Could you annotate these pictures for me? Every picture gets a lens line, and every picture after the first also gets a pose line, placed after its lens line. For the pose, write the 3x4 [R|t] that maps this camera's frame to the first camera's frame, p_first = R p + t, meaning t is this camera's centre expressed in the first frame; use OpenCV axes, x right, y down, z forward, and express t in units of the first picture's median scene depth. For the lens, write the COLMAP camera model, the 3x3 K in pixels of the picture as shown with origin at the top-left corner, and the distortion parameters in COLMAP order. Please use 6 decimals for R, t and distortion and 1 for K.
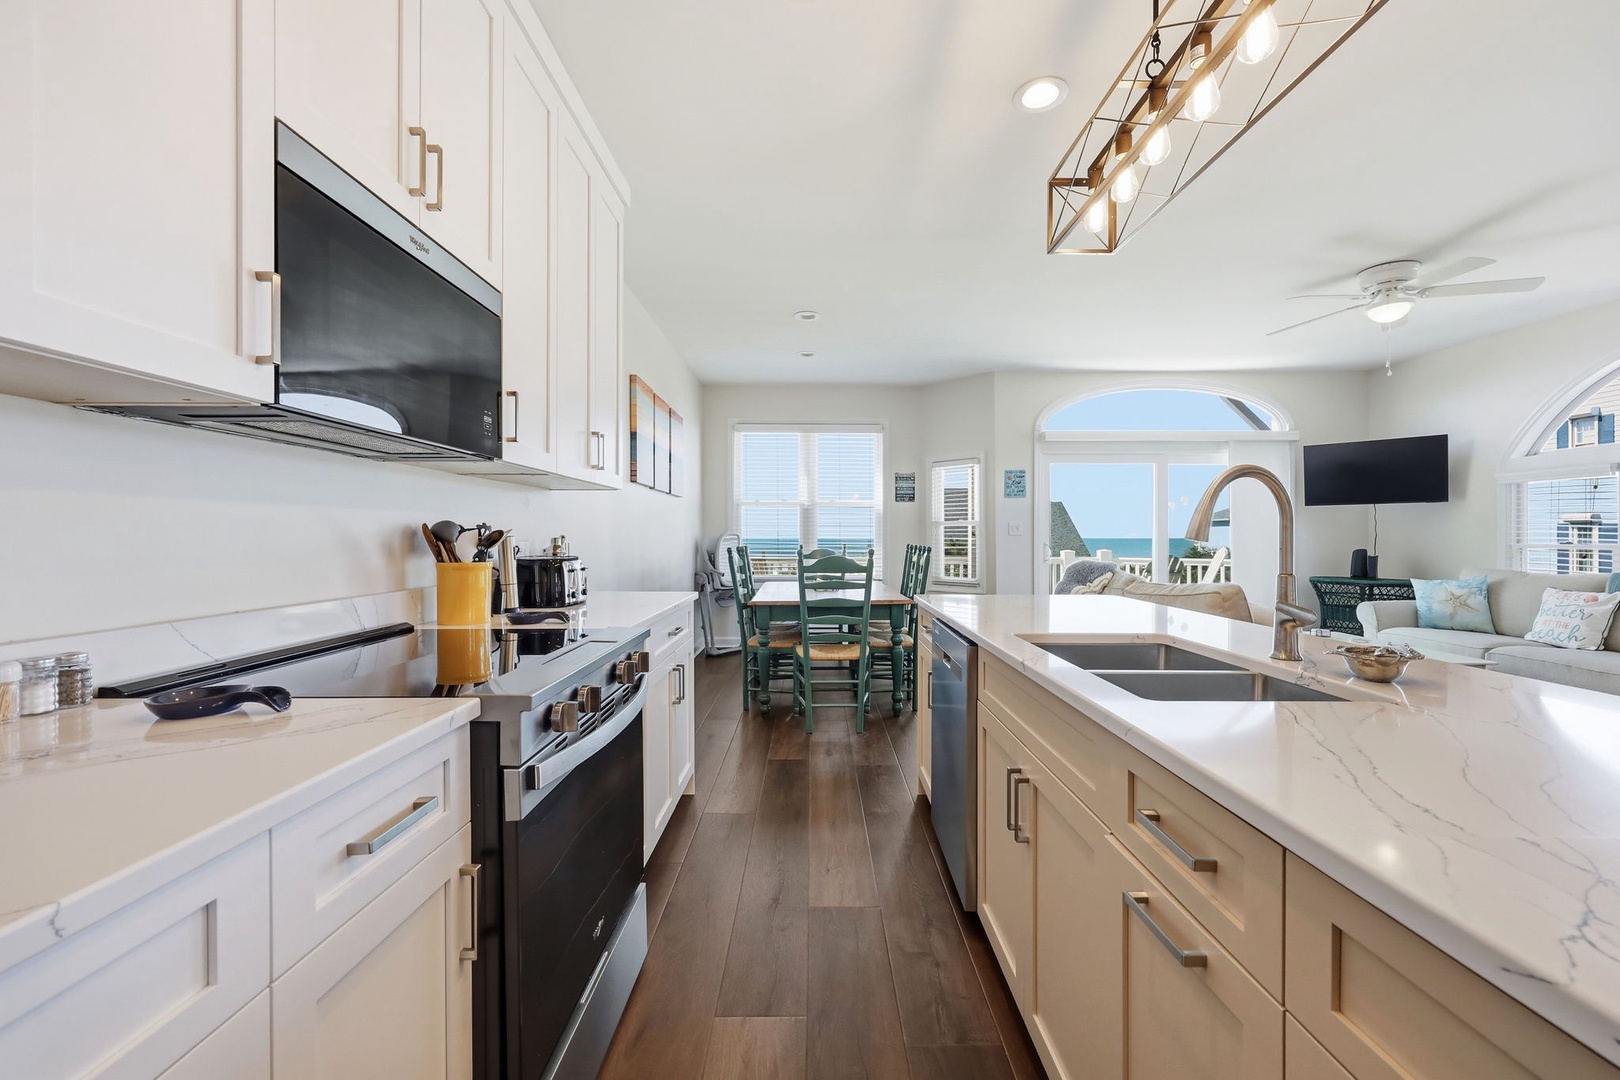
lens RADIAL K [[685.4, 0, 809.2], [0, 685.4, 536.0], [0, 0, 1]] dist [0.001506, 0.000111]
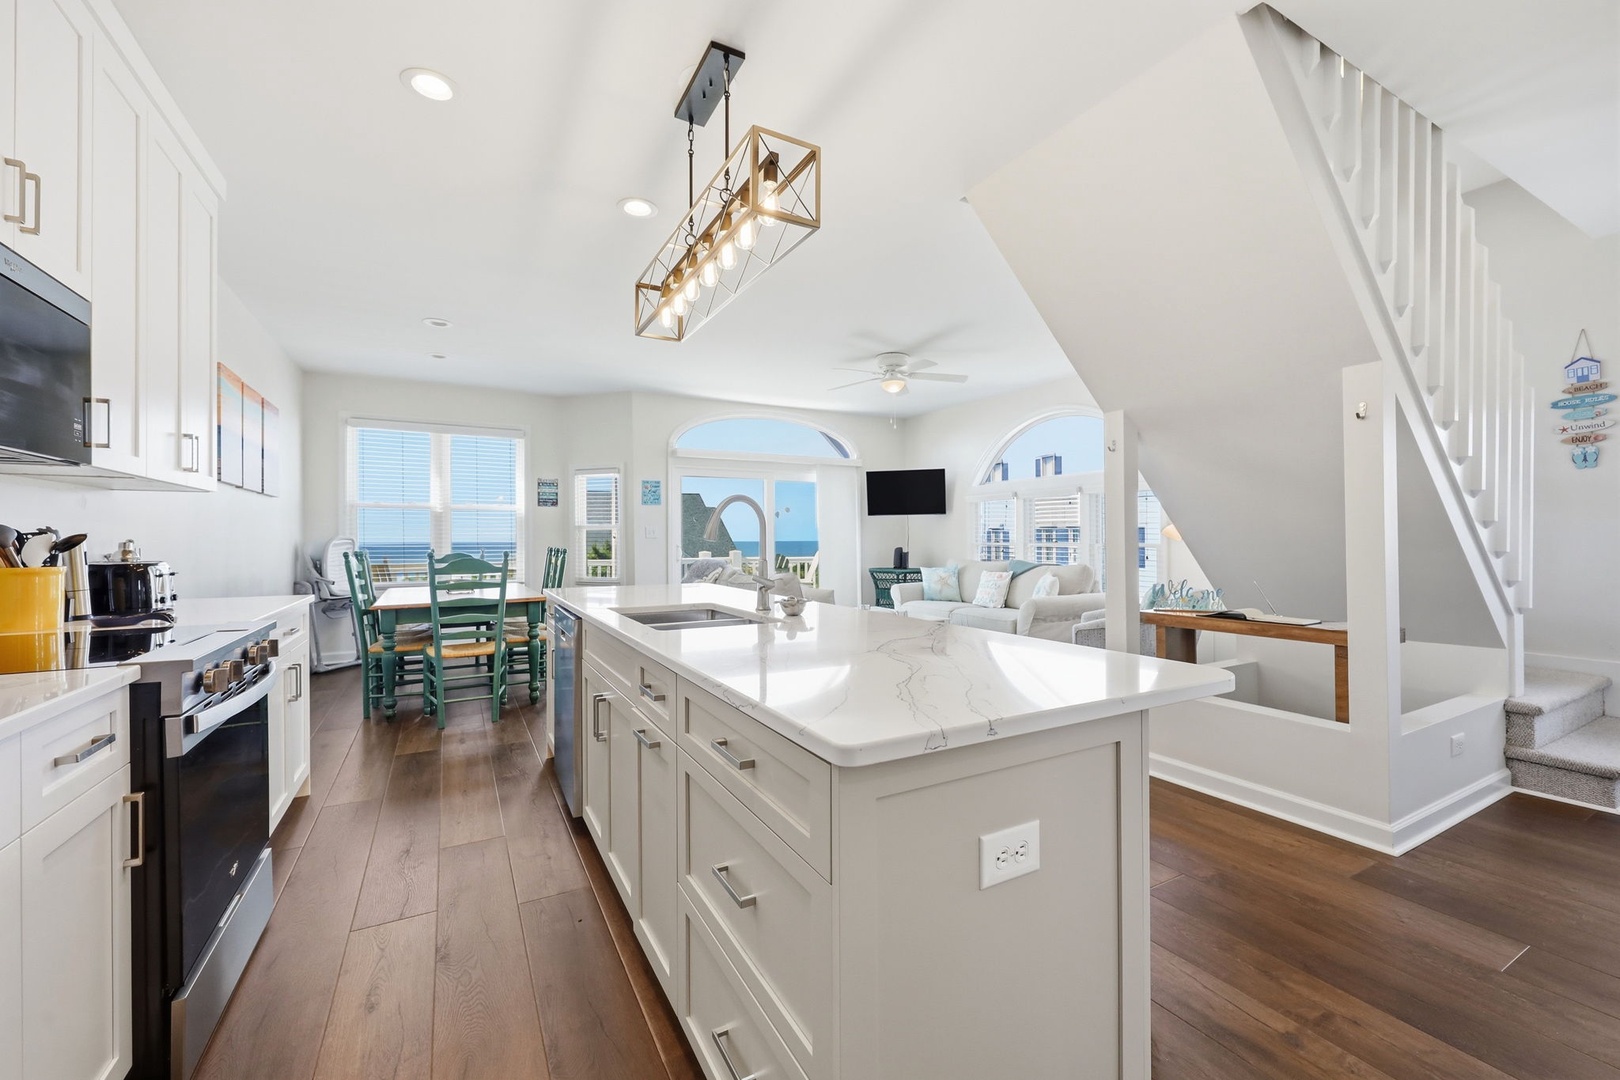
lens RADIAL K [[656.5, 0, 810.4], [0, 656.5, 536.0], [0, 0, 1]] dist [0.005358, -0.000207]
pose [[0.872907, -0.002422, 0.487880, 0.003625], [0.004995, 0.999980, -0.003973, 0.002007], [-0.487861, 0.005905, 0.872902, -0.212608]]
